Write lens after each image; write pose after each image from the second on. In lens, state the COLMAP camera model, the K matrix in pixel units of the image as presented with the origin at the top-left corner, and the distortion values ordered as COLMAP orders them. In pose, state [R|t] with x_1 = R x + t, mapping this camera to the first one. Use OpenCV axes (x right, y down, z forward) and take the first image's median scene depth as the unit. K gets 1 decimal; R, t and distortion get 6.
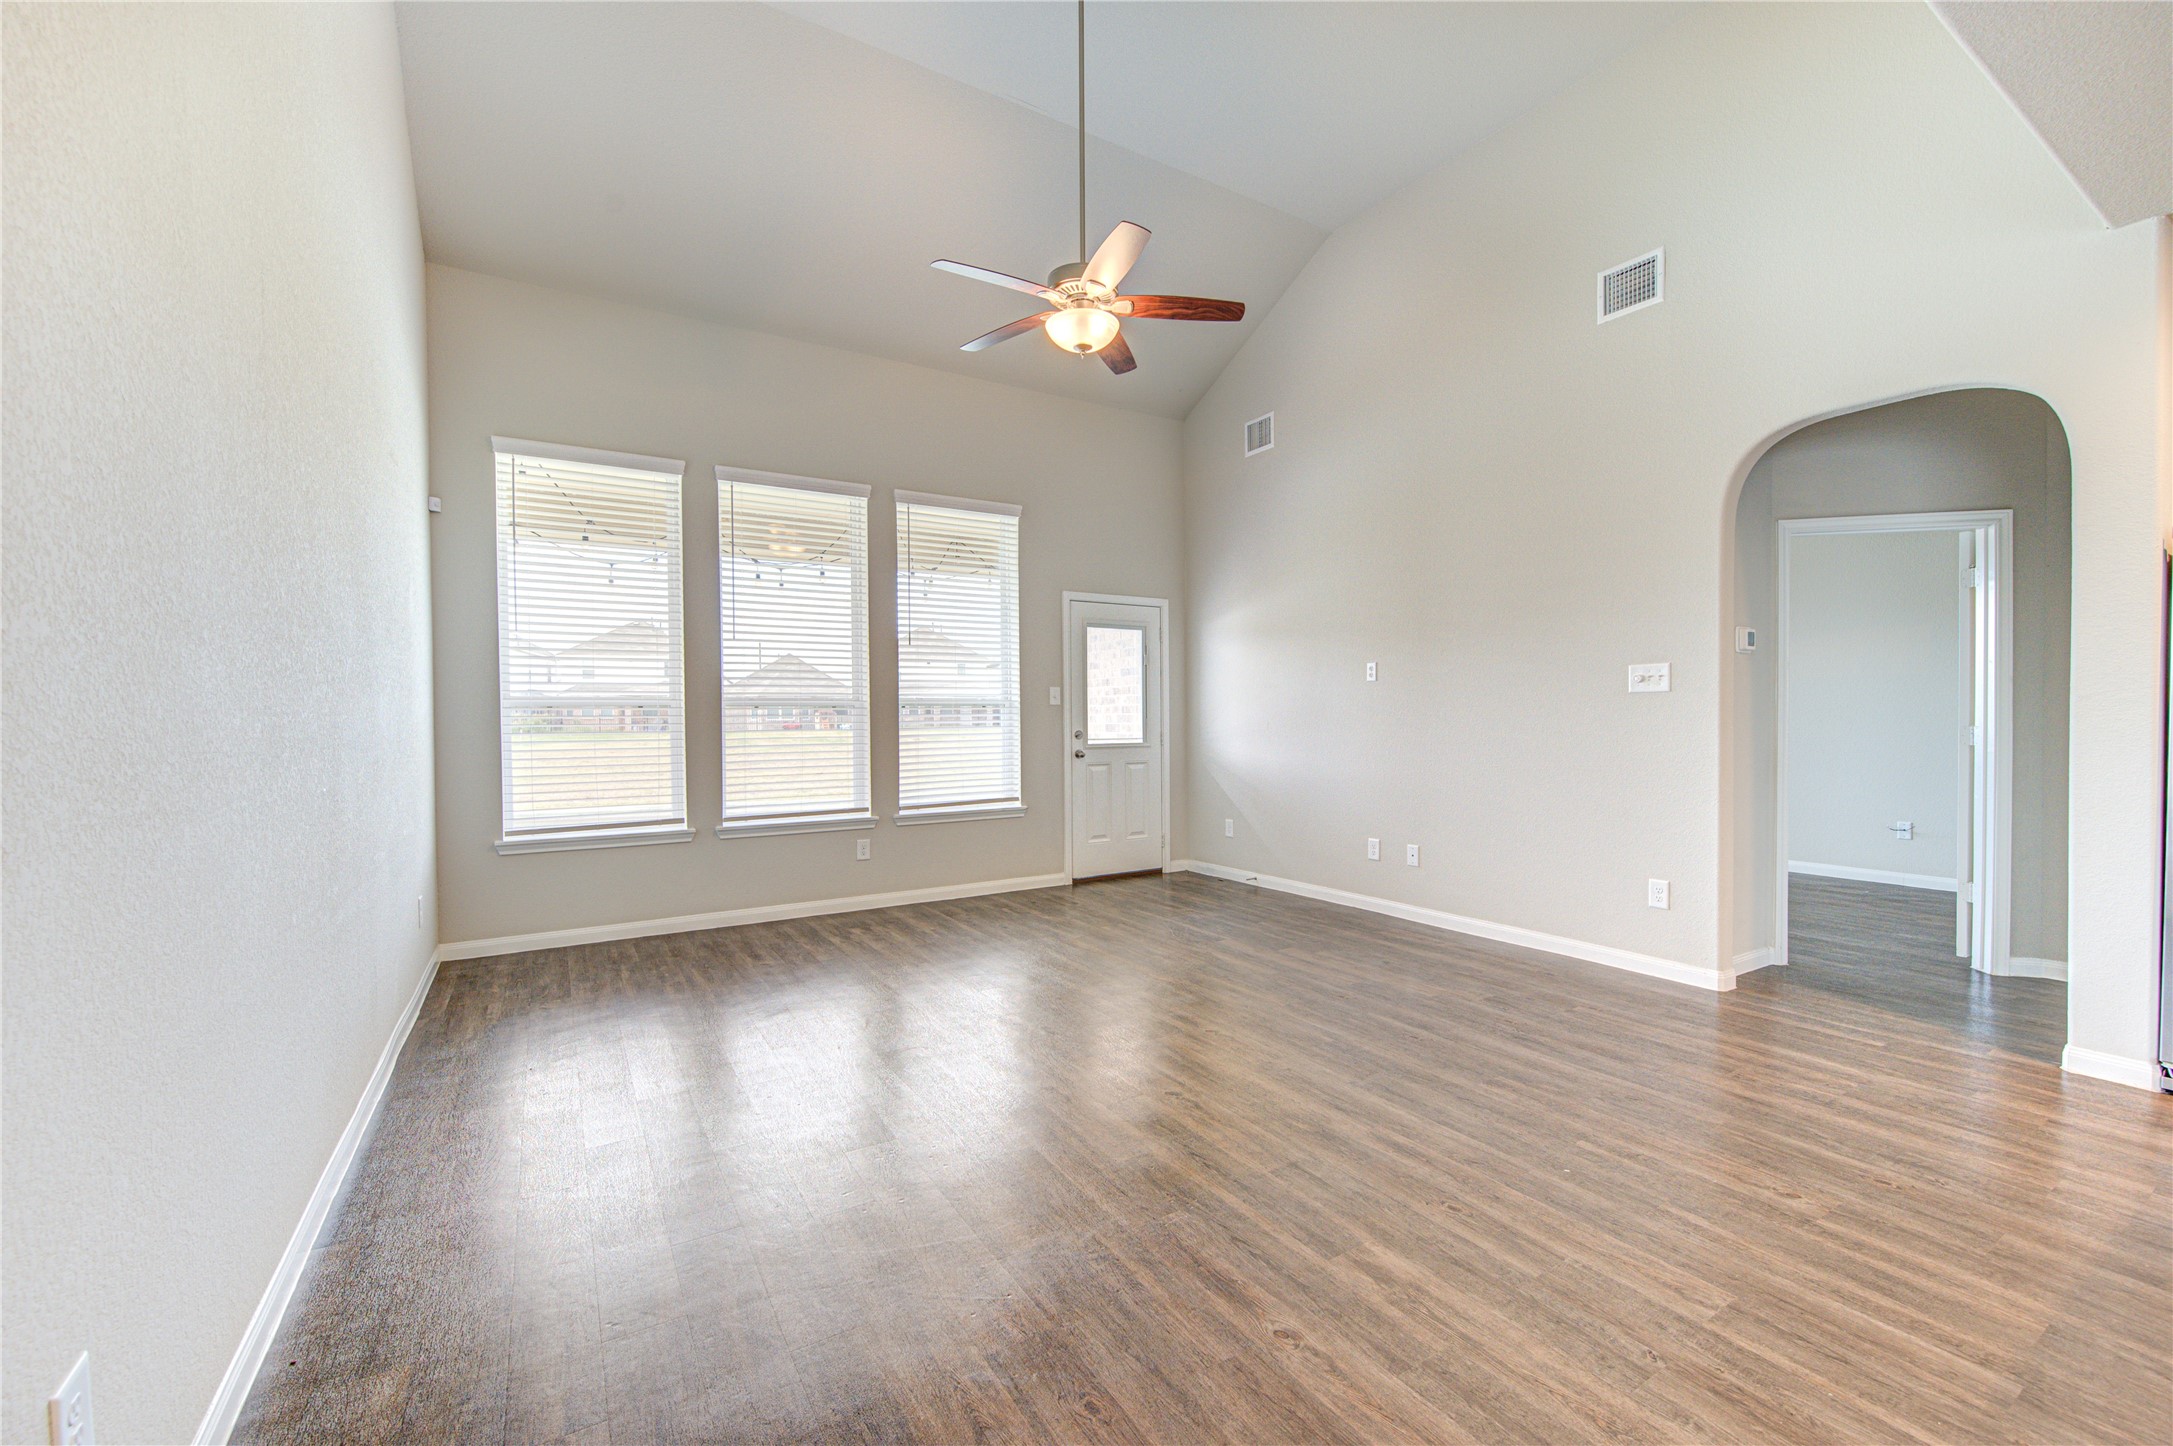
lens RADIAL K [[875.6, 0, 1078.6], [0, 875.6, 735.7], [0, 0, 1]] dist [-0.008478, -0.001316]
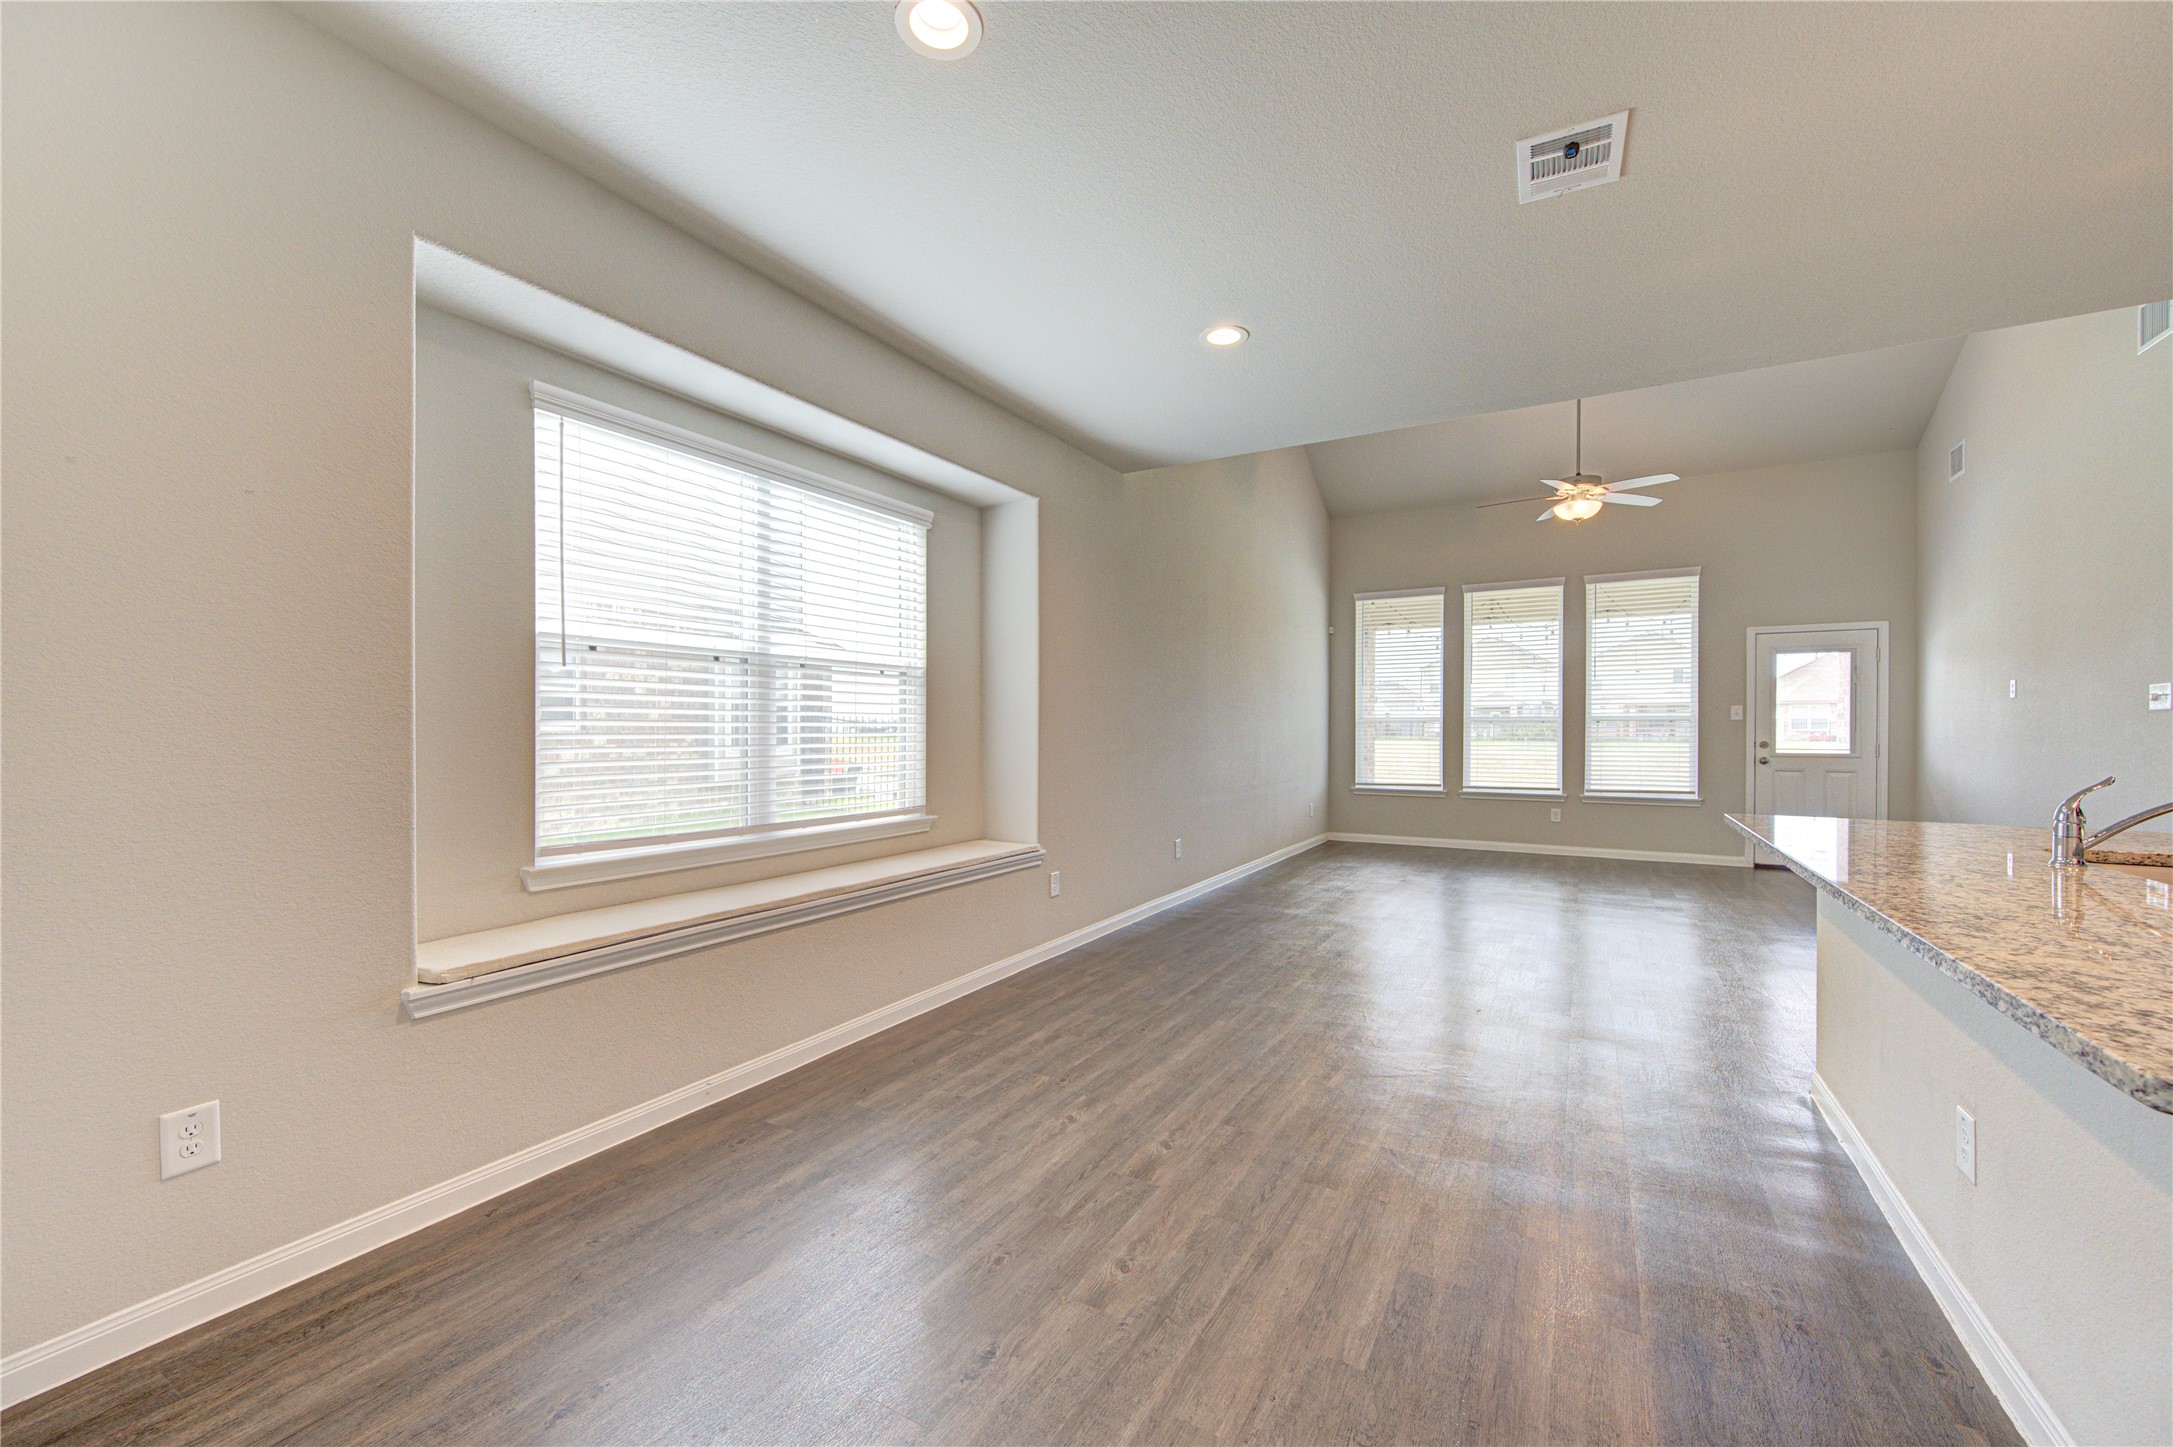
lens RADIAL K [[853.8, 0, 1087.6], [0, 853.8, 735.0], [0, 0, 1]] dist [0.005910, -0.000704]
pose [[0.473101, 0.012760, -0.880916, 0.682767], [-0.021681, 0.999761, 0.002837, 0.003041], [0.880741, 0.017757, 0.473265, -0.432785]]
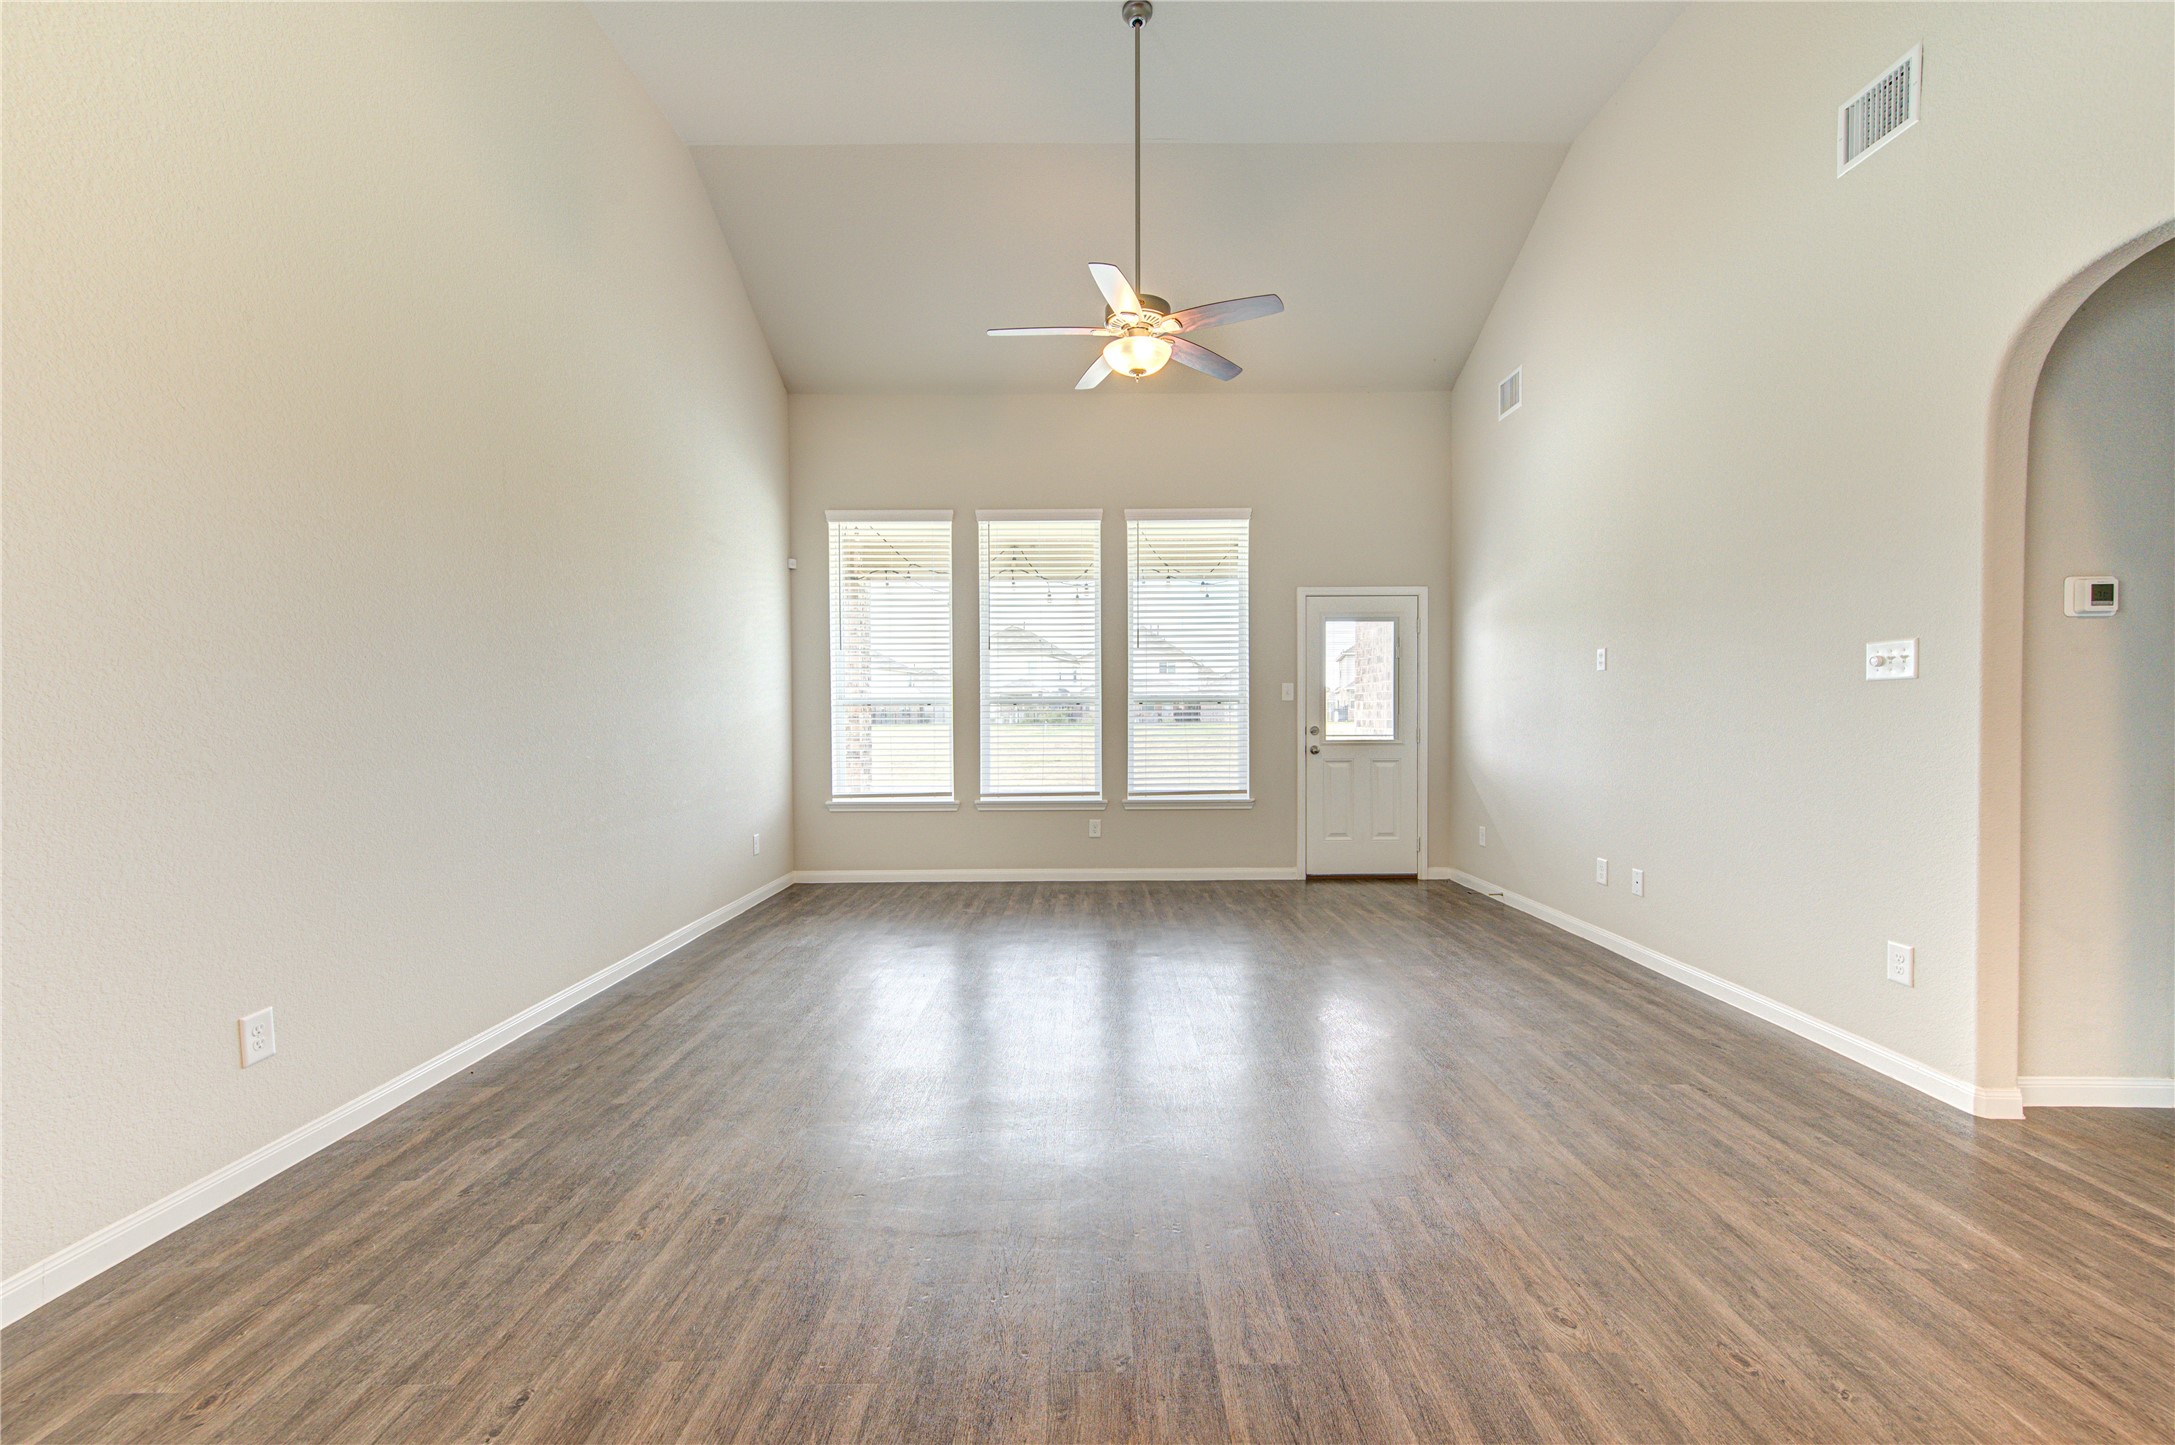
lens RADIAL K [[857.6, 0, 1092.0], [0, 857.6, 733.6], [0, 0, 1]] dist [0.001026, 0.001601]
pose [[0.854099, 0.013520, -0.519935, 0.331612], [-0.010552, 0.999907, 0.008666, -0.003723], [0.520004, -0.001915, 0.854162, 0.041044]]
